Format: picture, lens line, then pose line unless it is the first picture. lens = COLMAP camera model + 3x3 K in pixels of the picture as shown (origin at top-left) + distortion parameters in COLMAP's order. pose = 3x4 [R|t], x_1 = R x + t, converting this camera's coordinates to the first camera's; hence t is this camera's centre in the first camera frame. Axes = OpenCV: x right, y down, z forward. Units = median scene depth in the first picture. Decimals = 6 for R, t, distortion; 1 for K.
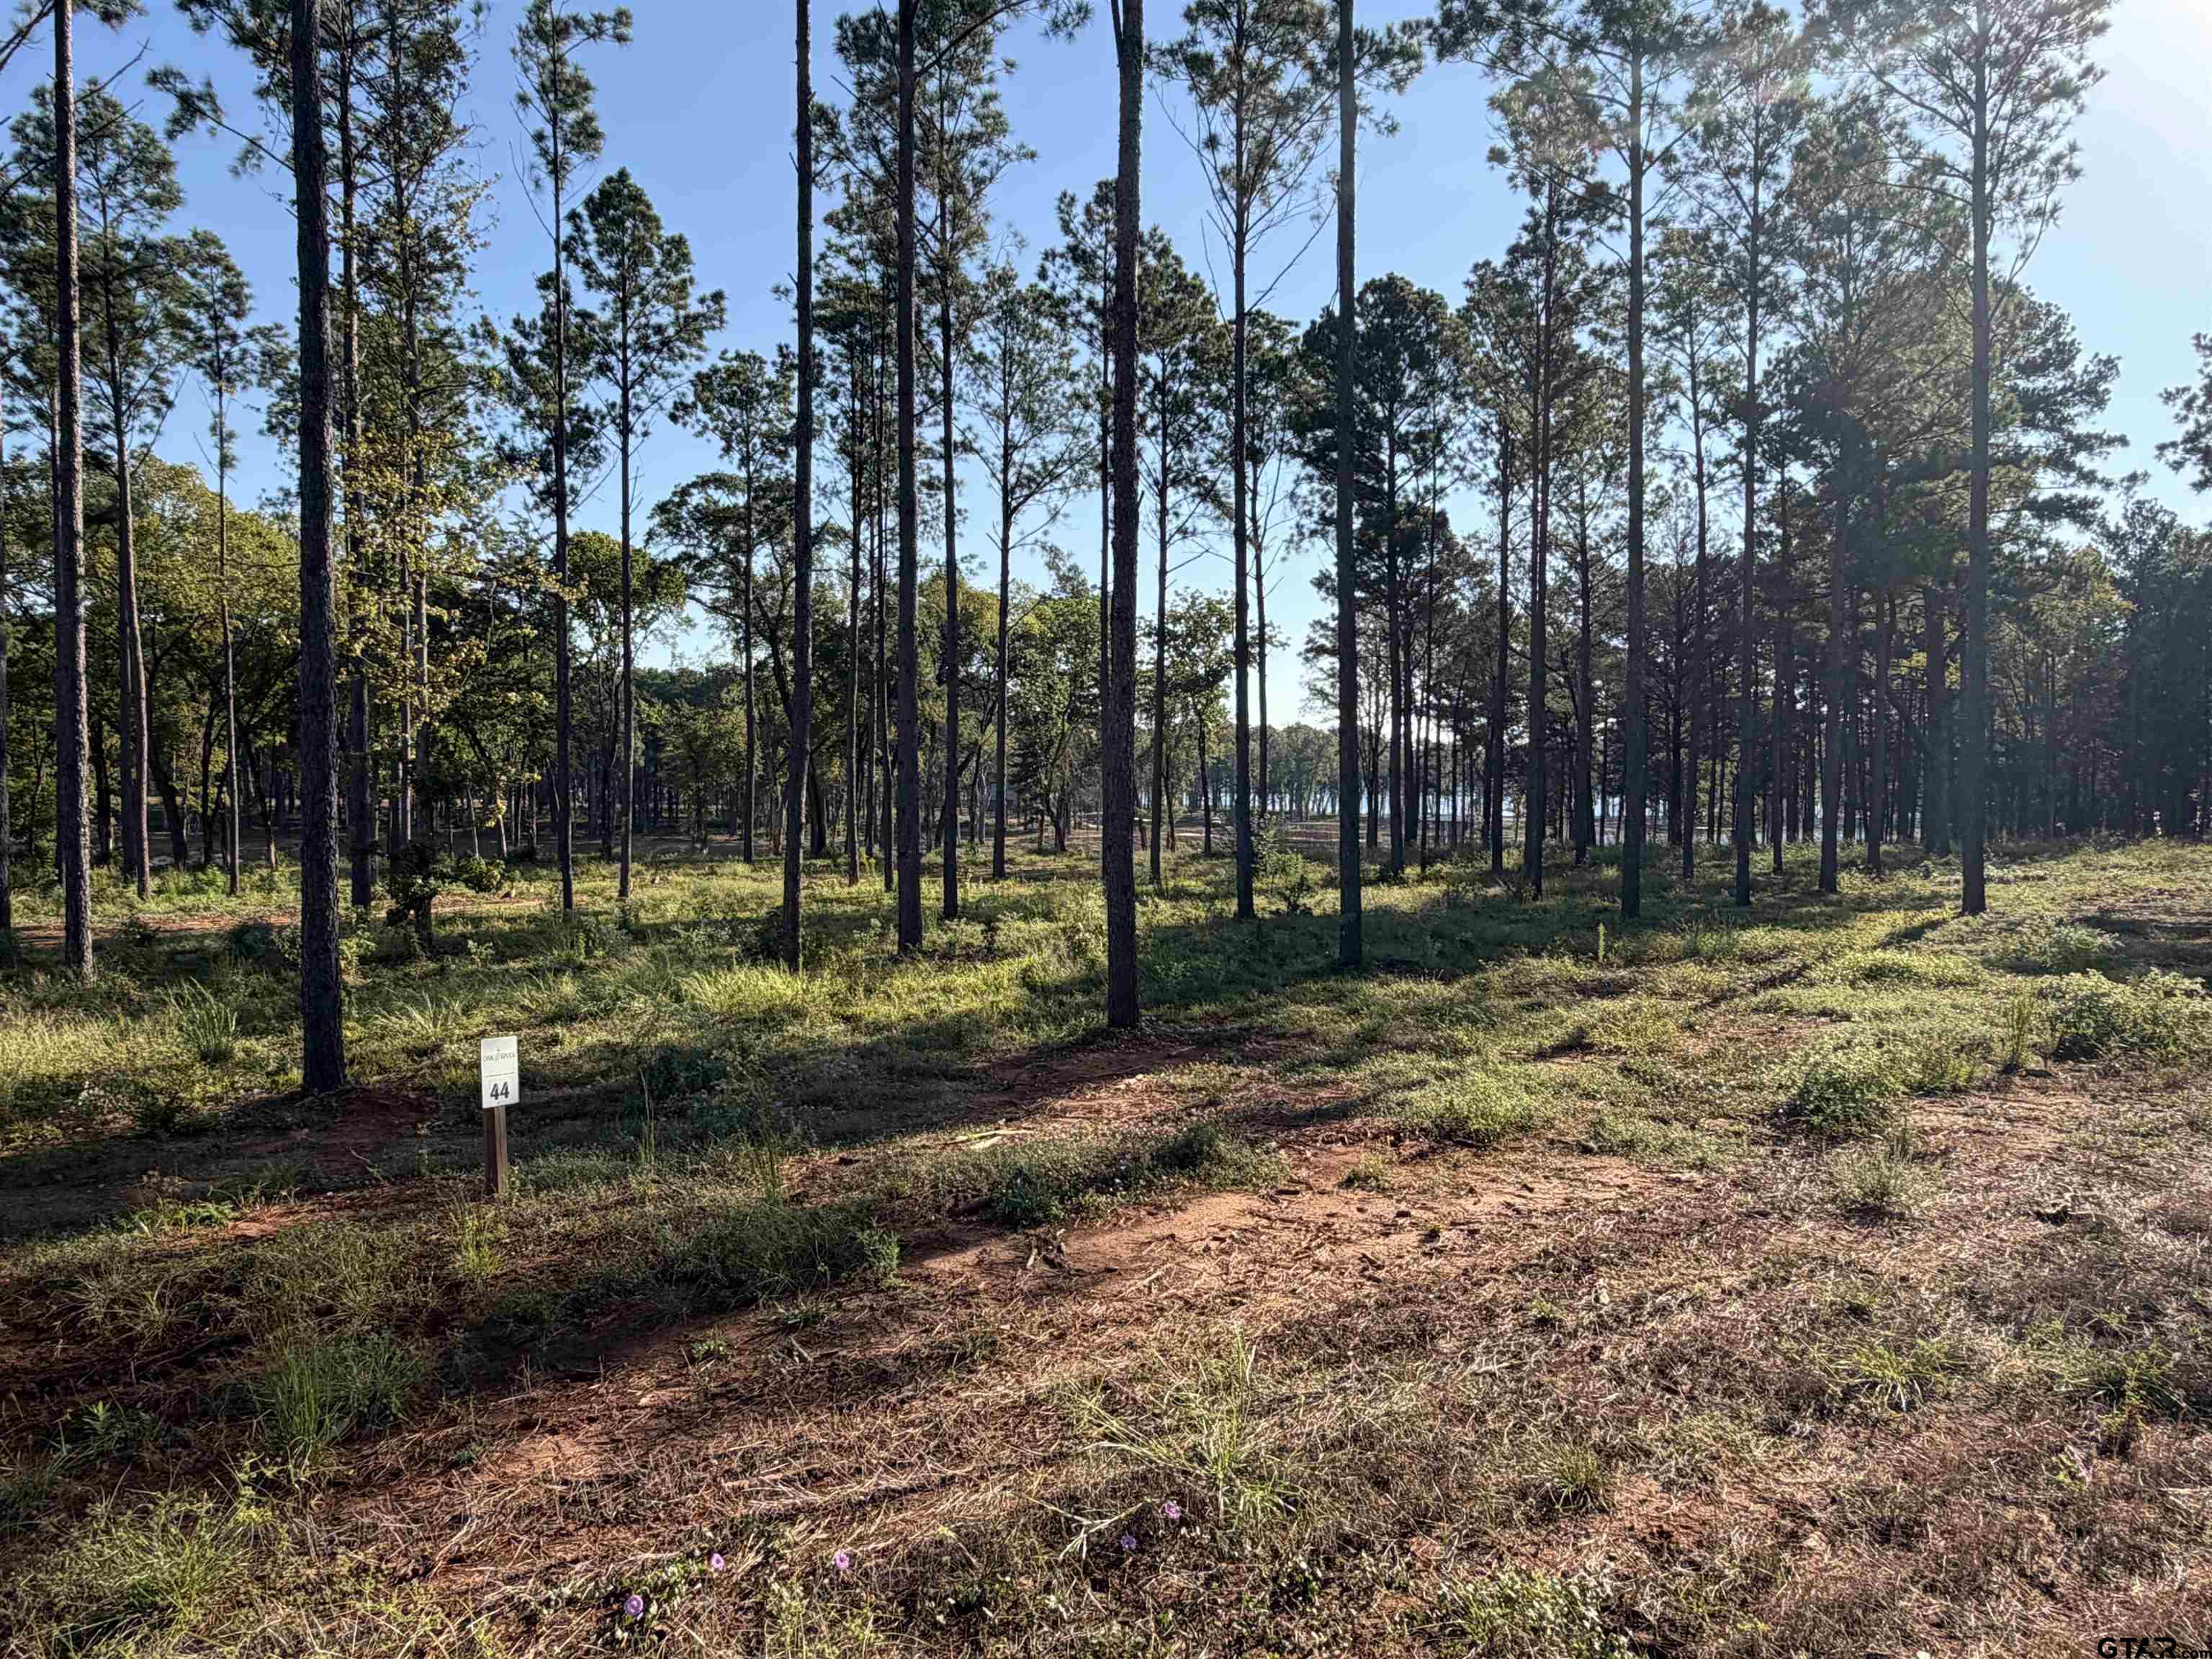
lens RADIAL K [[1407.9, 0, 1106.0], [0, 1407.9, 829.5], [0, 0, 1]] dist [-0.005859, 0.004670]
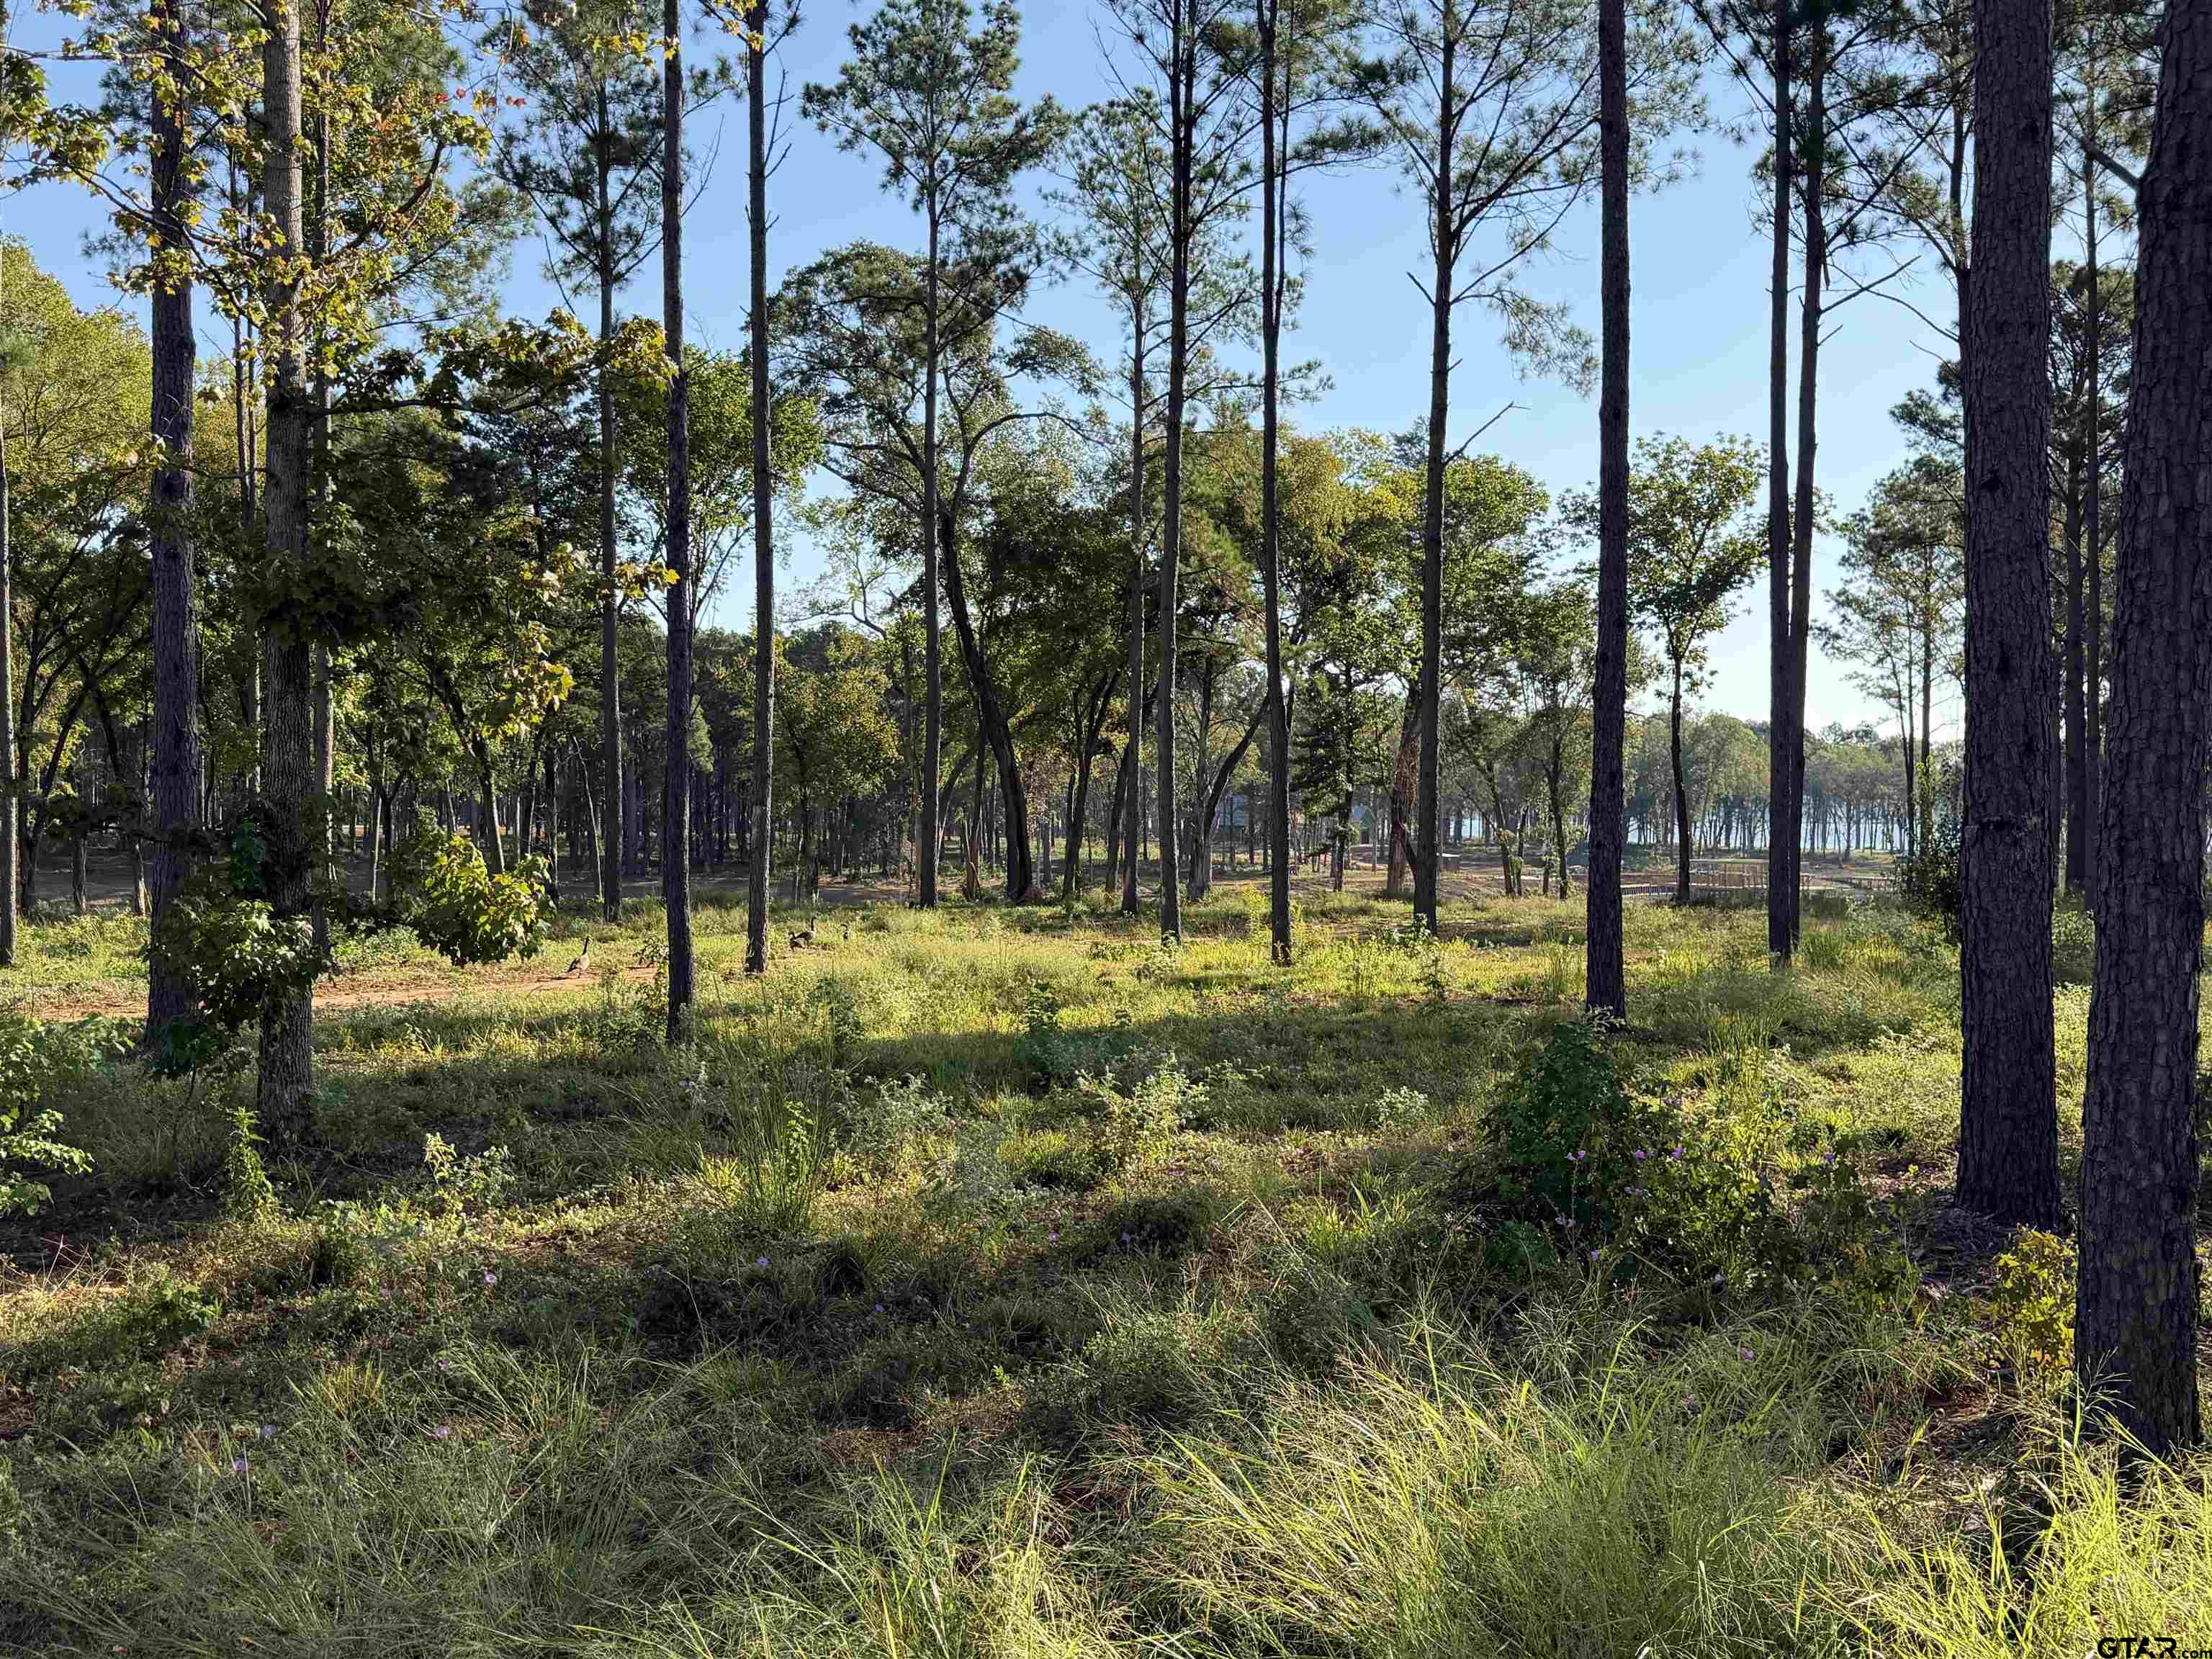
lens RADIAL K [[2026.3, 0, 1187.4], [0, 2026.3, 823.9], [0, 0, 1]] dist [-0.004058, -0.000723]
pose [[0.997100, -0.004482, -0.075973, -0.190474], [0.002753, 0.999735, -0.022839, 0.018697], [0.076055, 0.022563, 0.996848, 0.427167]]
